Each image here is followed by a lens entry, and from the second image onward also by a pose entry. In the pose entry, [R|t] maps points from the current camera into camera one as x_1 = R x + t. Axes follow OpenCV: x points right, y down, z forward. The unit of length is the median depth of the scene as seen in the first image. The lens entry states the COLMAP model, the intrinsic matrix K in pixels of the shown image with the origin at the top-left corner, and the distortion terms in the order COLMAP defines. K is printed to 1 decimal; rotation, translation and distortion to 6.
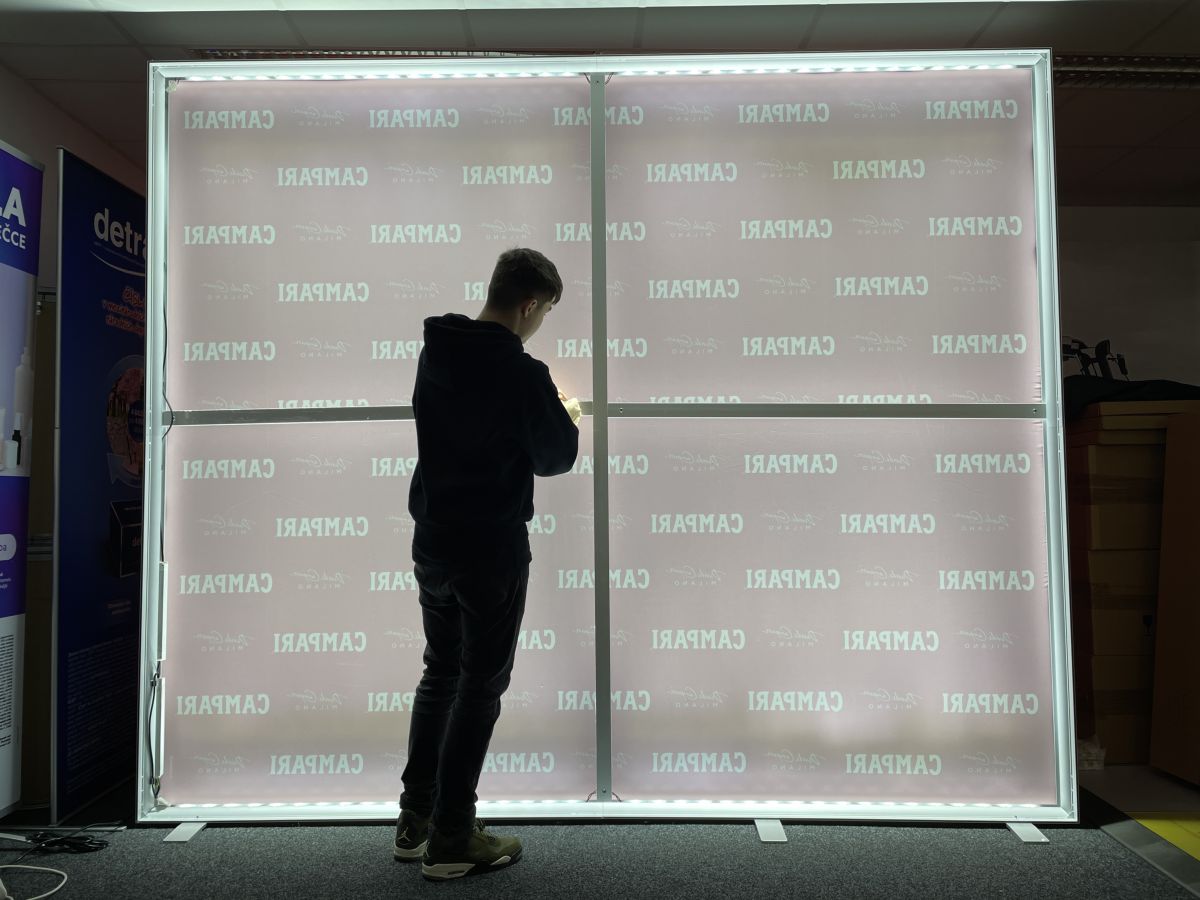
lens RADIAL K [[934.6, 0, 601.5], [0, 934.6, 450.5], [0, 0, 1]] dist [0.072730, -0.108549]
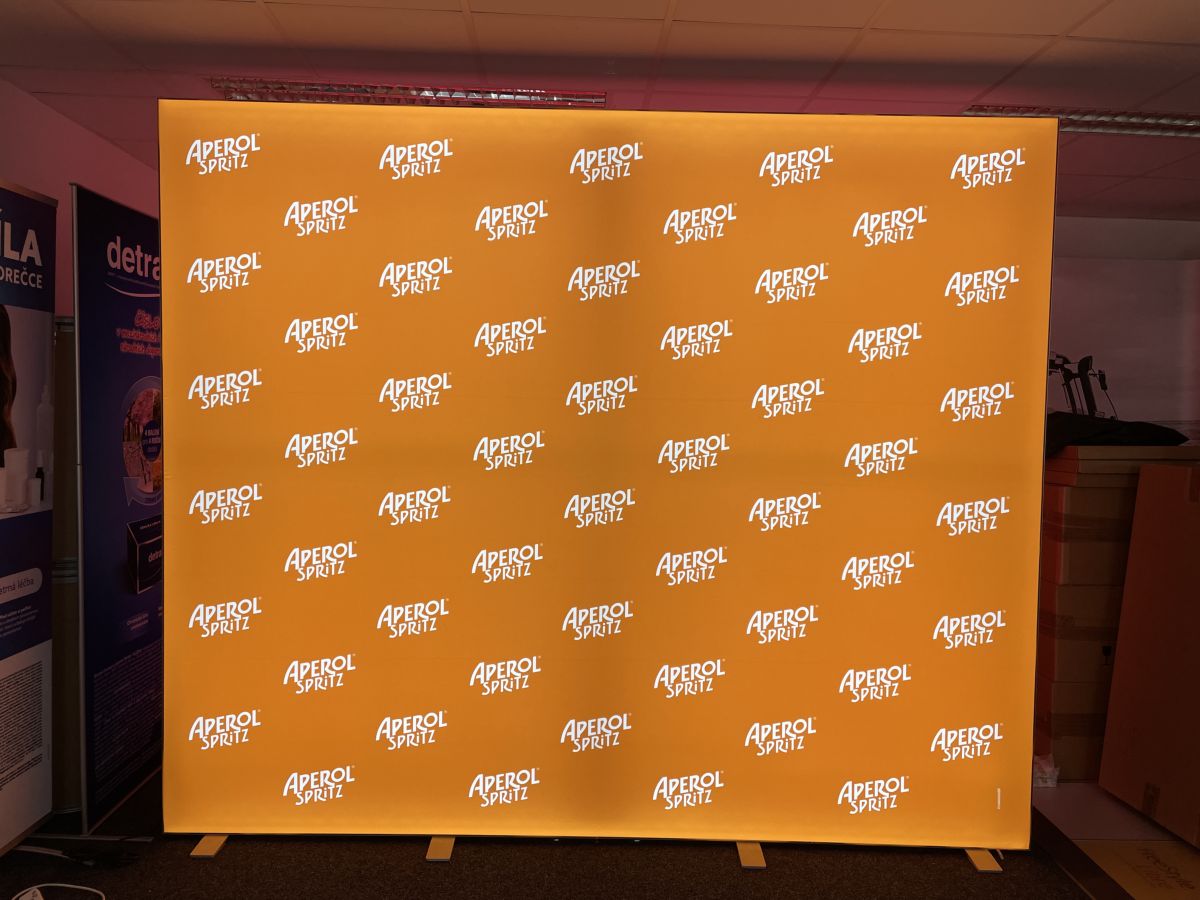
lens RADIAL K [[934.6, 0, 602.4], [0, 934.6, 450.4], [0, 0, 1]] dist [0.072730, -0.108549]
pose [[0.999362, 0.026135, 0.024356, -0.027521], [-0.028367, 0.994948, 0.096303, -0.141903], [-0.021716, -0.096933, 0.995054, -0.034460]]
